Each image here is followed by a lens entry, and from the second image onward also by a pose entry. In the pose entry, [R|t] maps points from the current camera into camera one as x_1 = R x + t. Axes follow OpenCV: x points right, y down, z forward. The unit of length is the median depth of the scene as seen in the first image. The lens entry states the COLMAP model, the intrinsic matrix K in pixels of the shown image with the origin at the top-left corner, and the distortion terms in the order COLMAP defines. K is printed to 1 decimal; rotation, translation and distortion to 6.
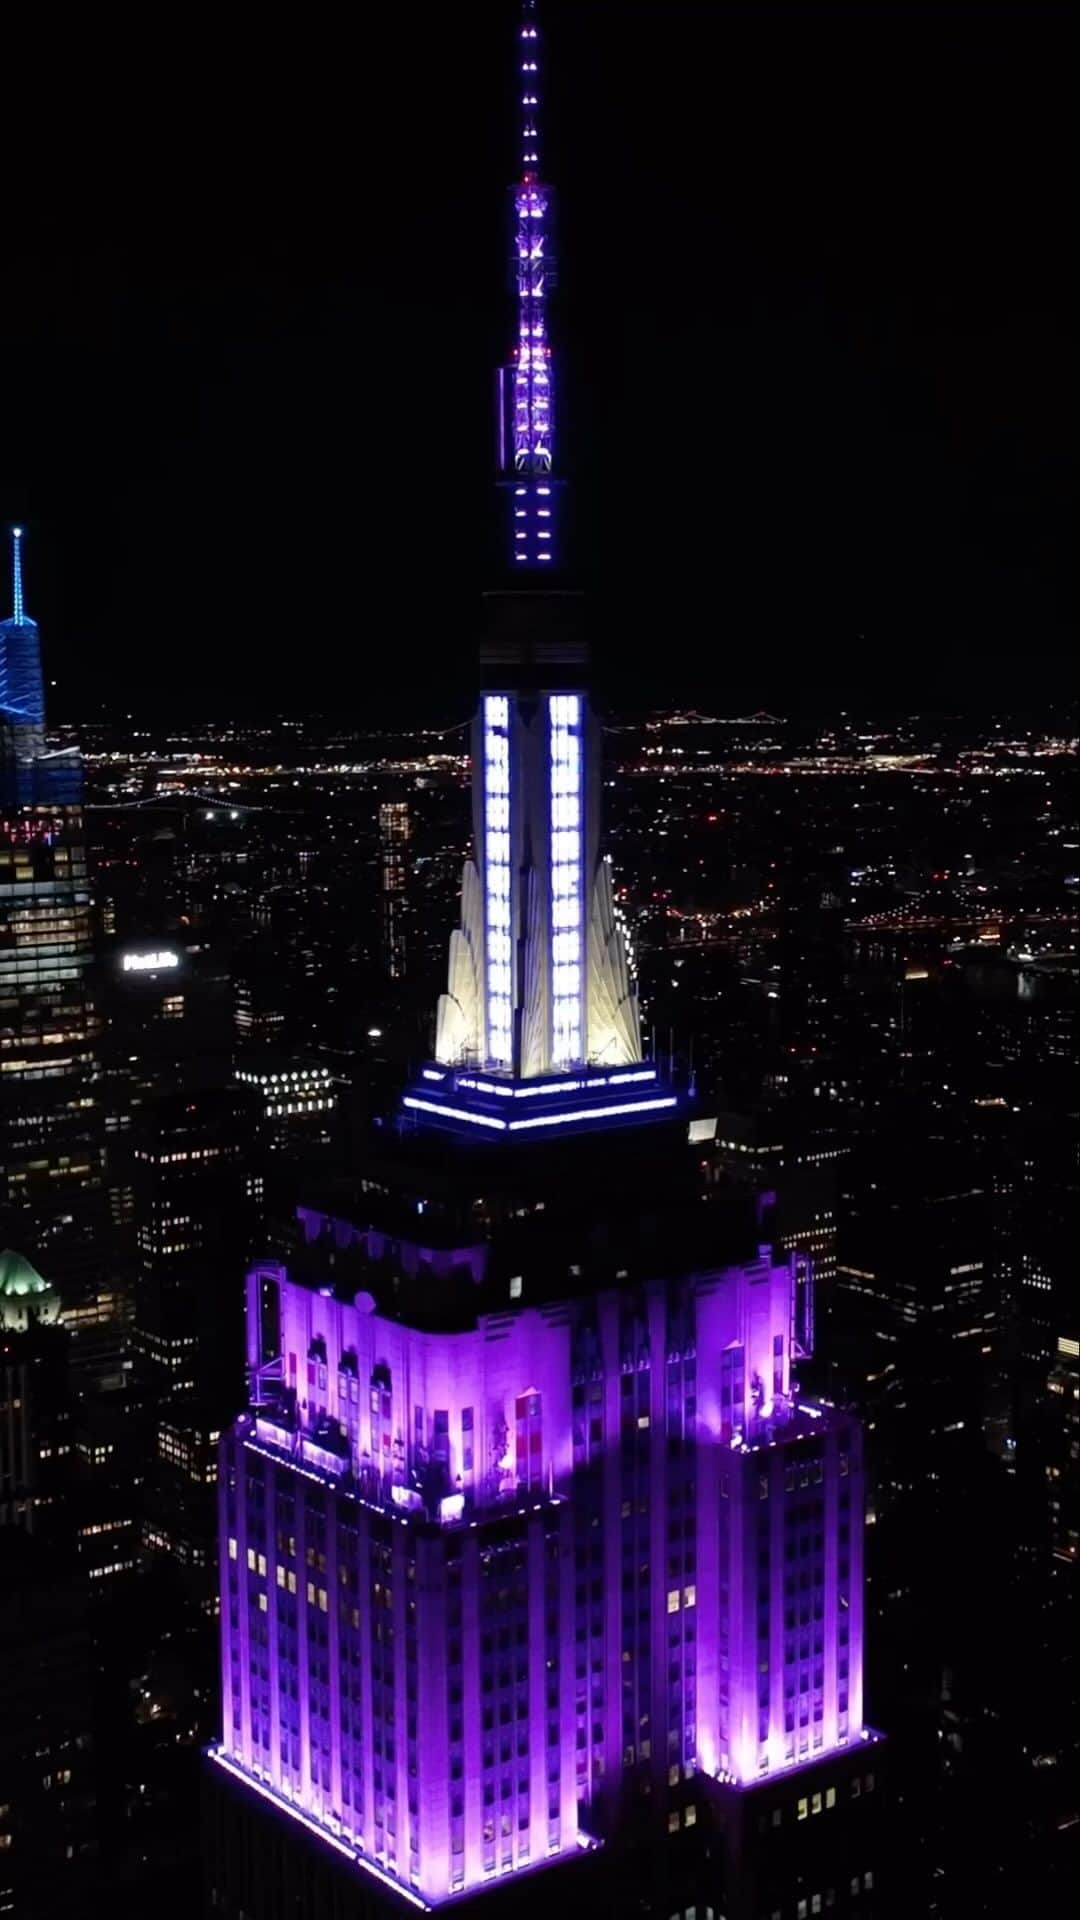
lens RADIAL K [[2320.6, 0, 548.7], [0, 2320.6, 967.7], [0, 0, 1]] dist [0.013379, 0.000000]
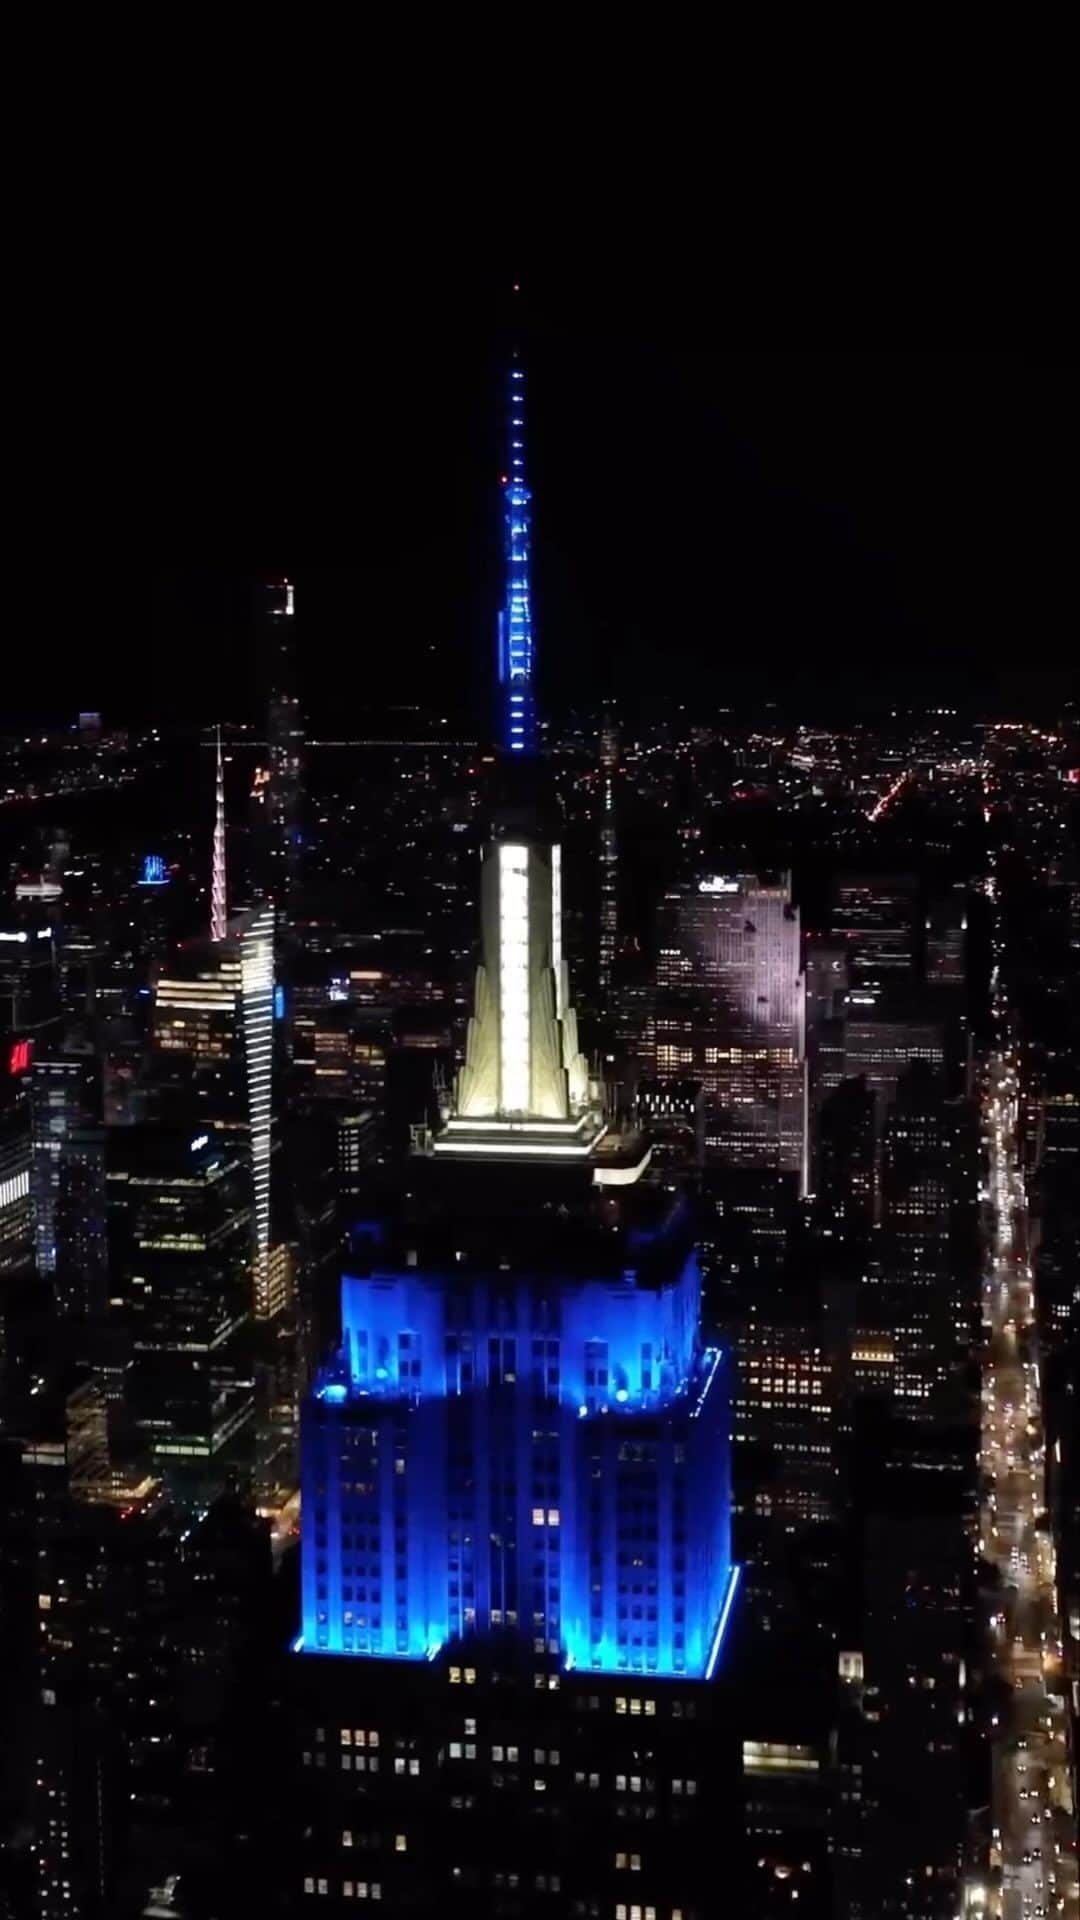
lens RADIAL K [[2320.6, 0, 532.0], [0, 2320.6, 973.4], [0, 0, 1]] dist [0.013379, 0.000000]
pose [[0.686062, 0.090094, -0.721943, 1.016110], [-0.087186, 0.995333, 0.041359, -0.099595], [0.722300, 0.034568, 0.690715, 0.052312]]
